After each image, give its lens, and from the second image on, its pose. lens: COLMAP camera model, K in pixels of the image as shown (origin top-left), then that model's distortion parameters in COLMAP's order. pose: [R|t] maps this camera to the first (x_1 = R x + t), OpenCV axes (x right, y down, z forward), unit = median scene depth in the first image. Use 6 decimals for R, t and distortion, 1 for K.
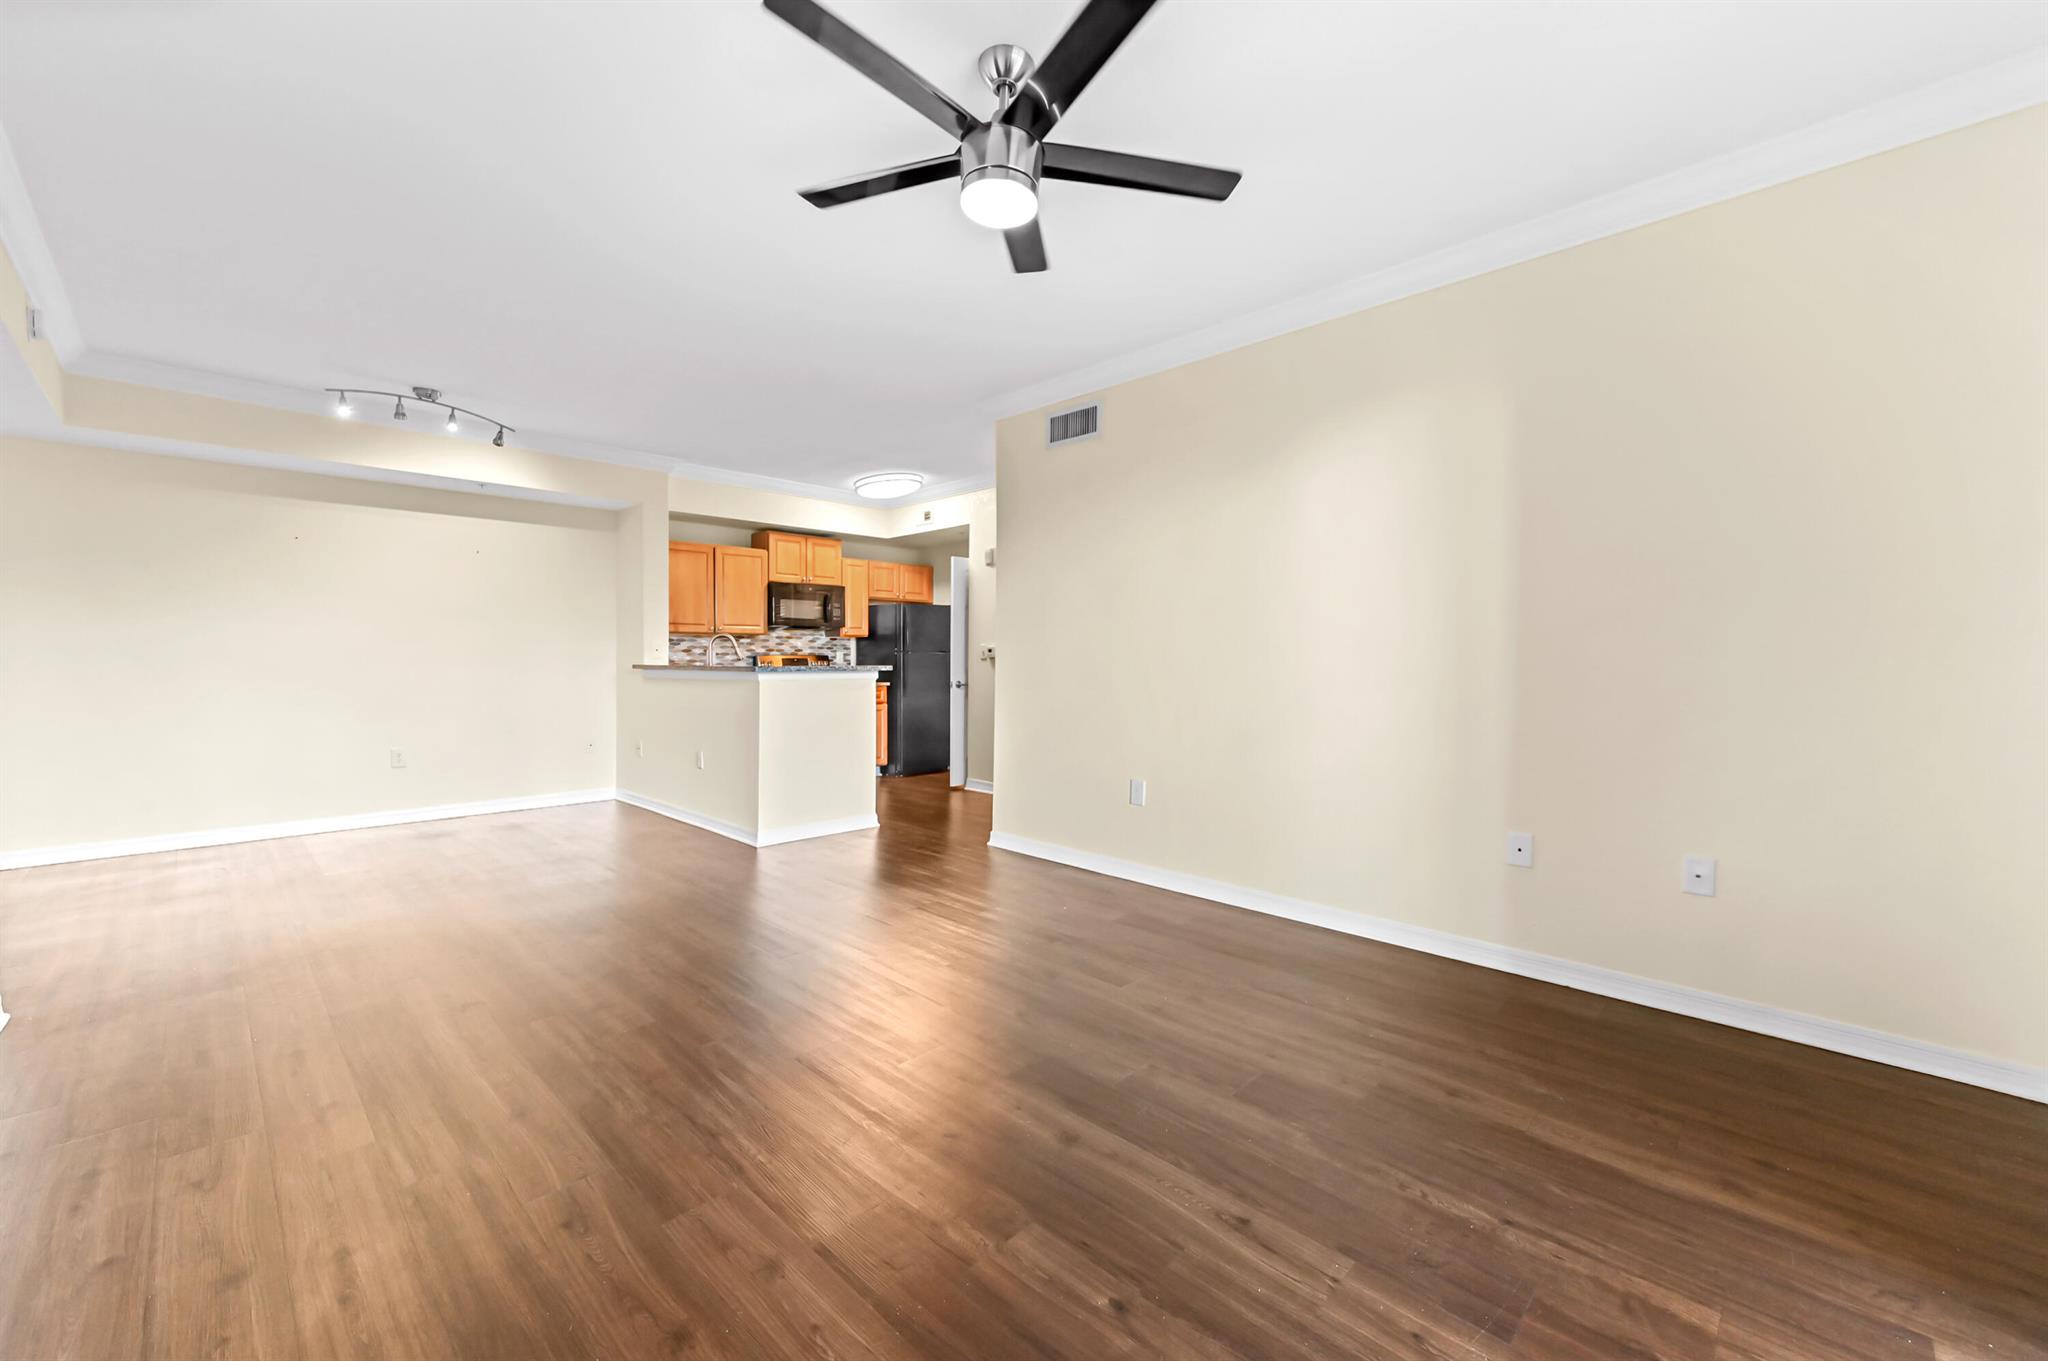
lens RADIAL K [[809.7, 0, 1027.0], [0, 809.7, 661.3], [0, 0, 1]] dist [0.009082, 0.000402]
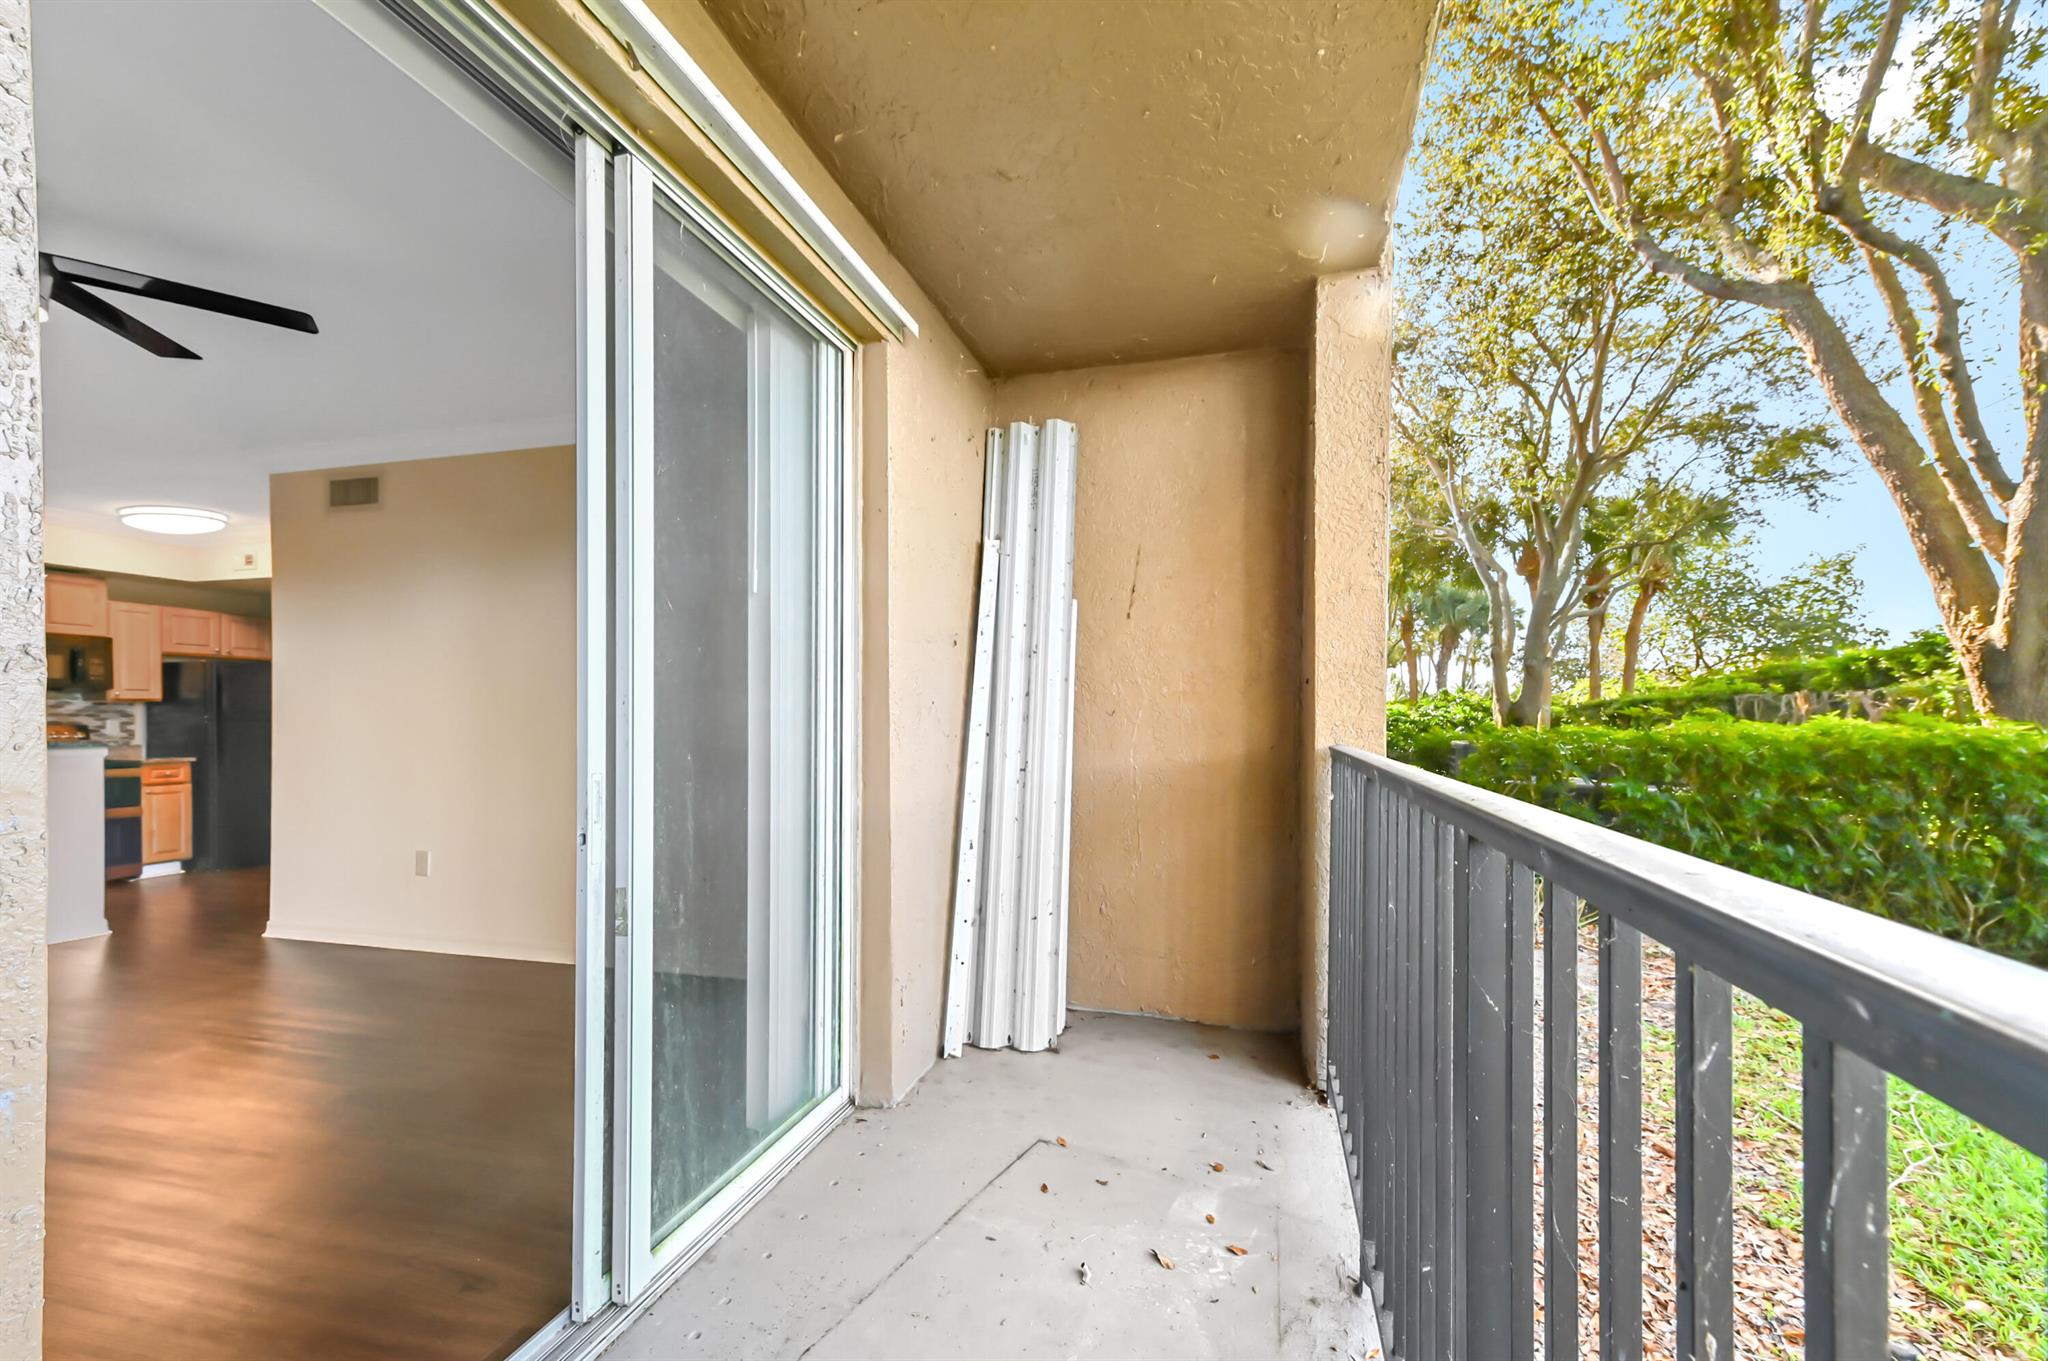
lens RADIAL K [[809.7, 0, 1046.3], [0, 809.7, 734.7], [0, 0, 1]] dist [0.009082, 0.000402]
pose [[0.866881, -0.005404, 0.498486, 0.171984], [-0.001119, 0.999918, 0.012786, -0.009353], [-0.498514, -0.011642, 0.866804, -0.155832]]
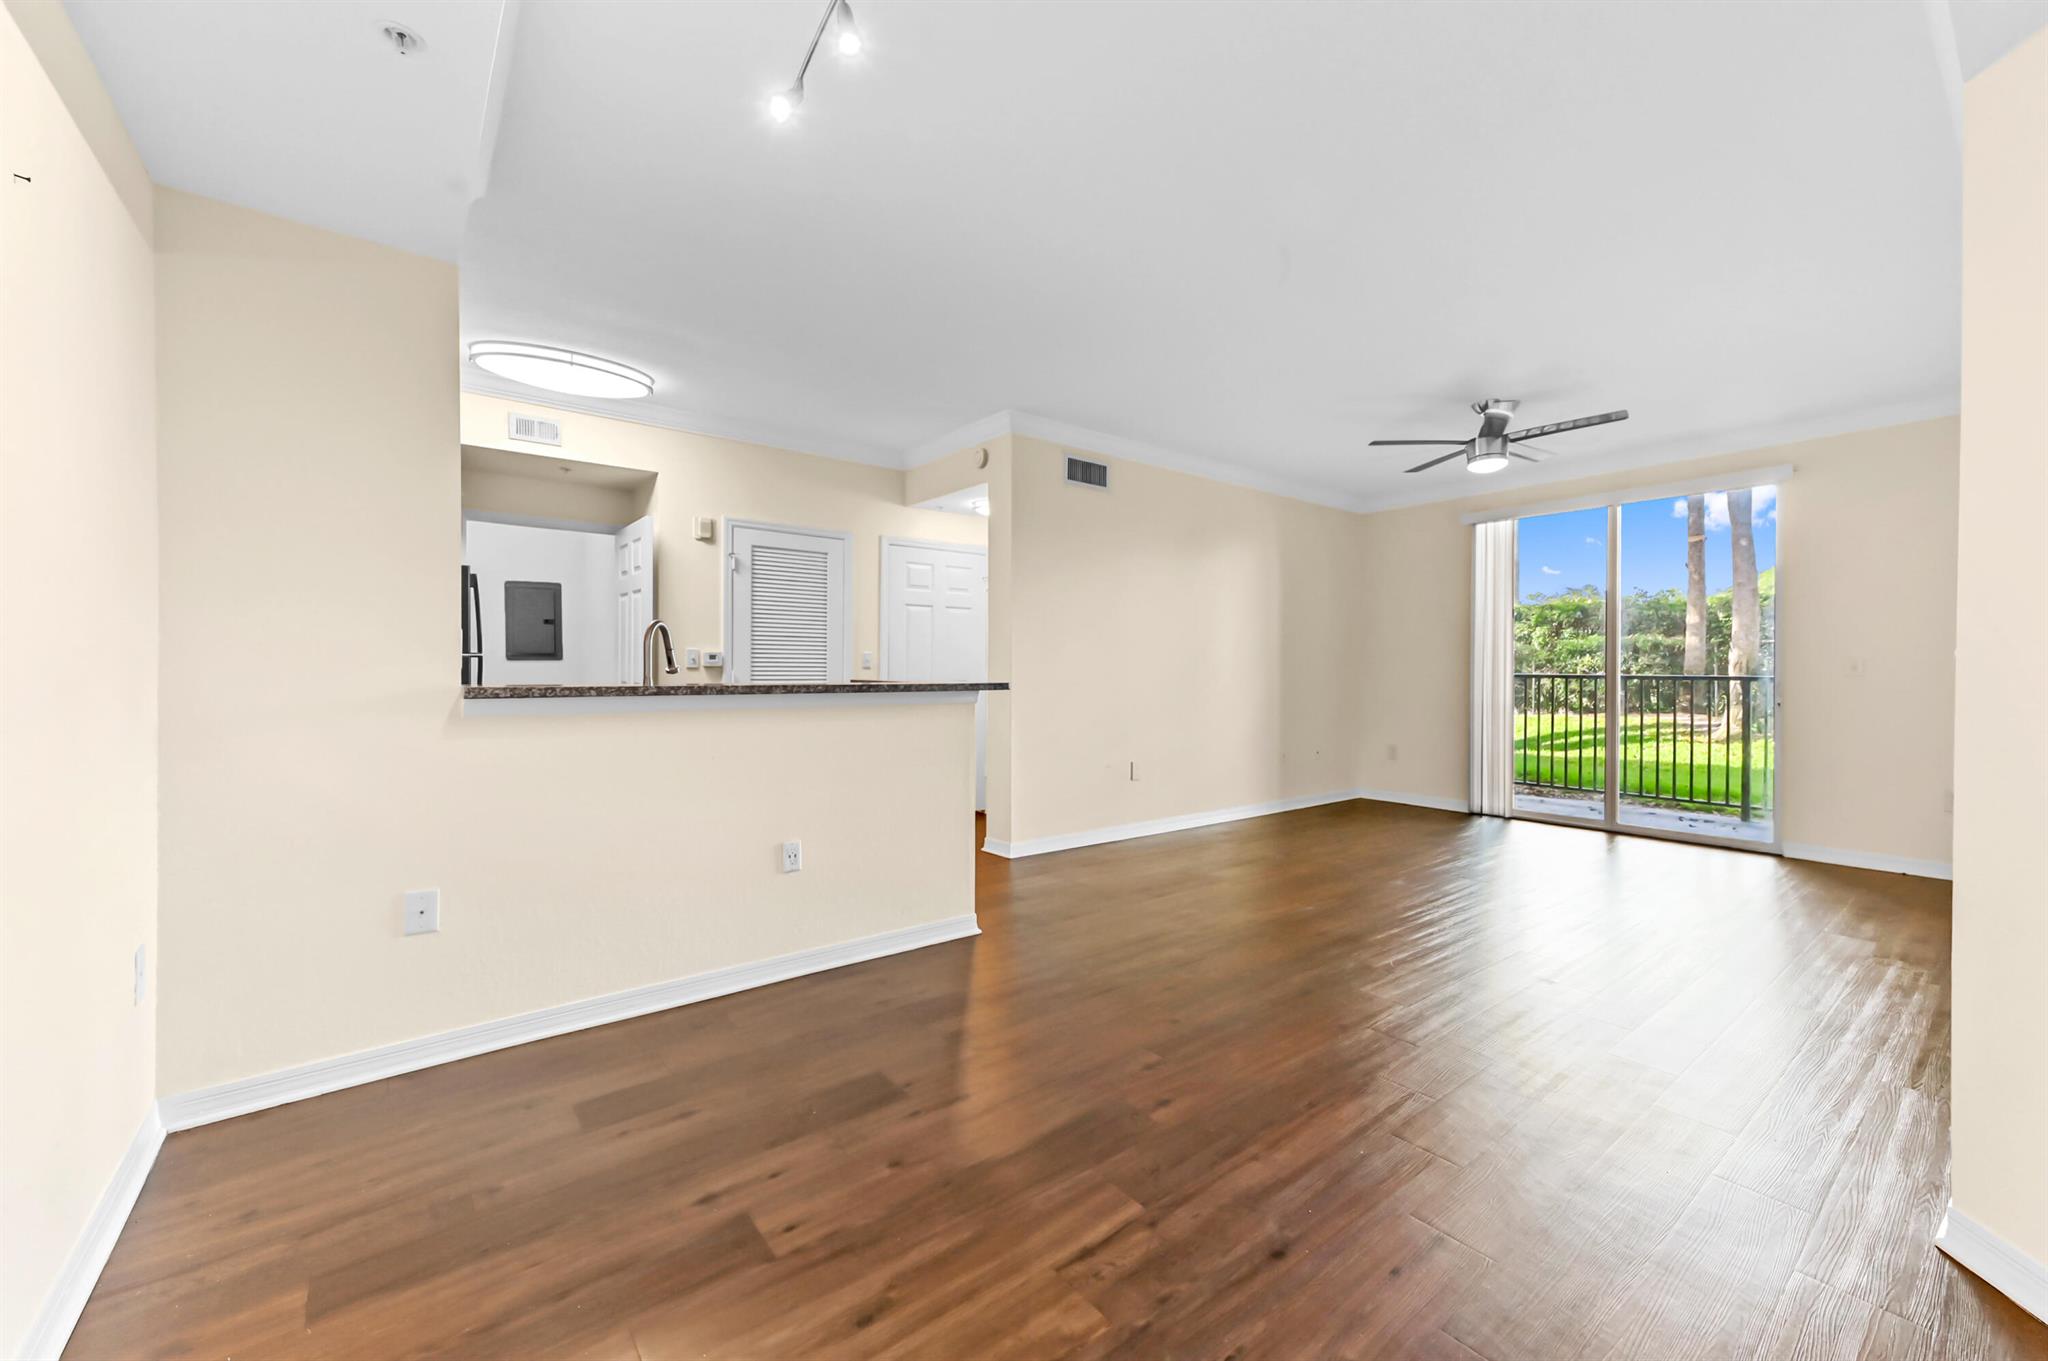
lens RADIAL K [[809.7, 0, 1029.3], [0, 809.7, 672.8], [0, 0, 1]] dist [0.009082, 0.000402]
pose [[0.129396, -0.003598, 0.991587, -0.684508], [-0.005998, 0.999972, 0.004411, -0.003264], [-0.991575, -0.006519, 0.129371, 0.566515]]
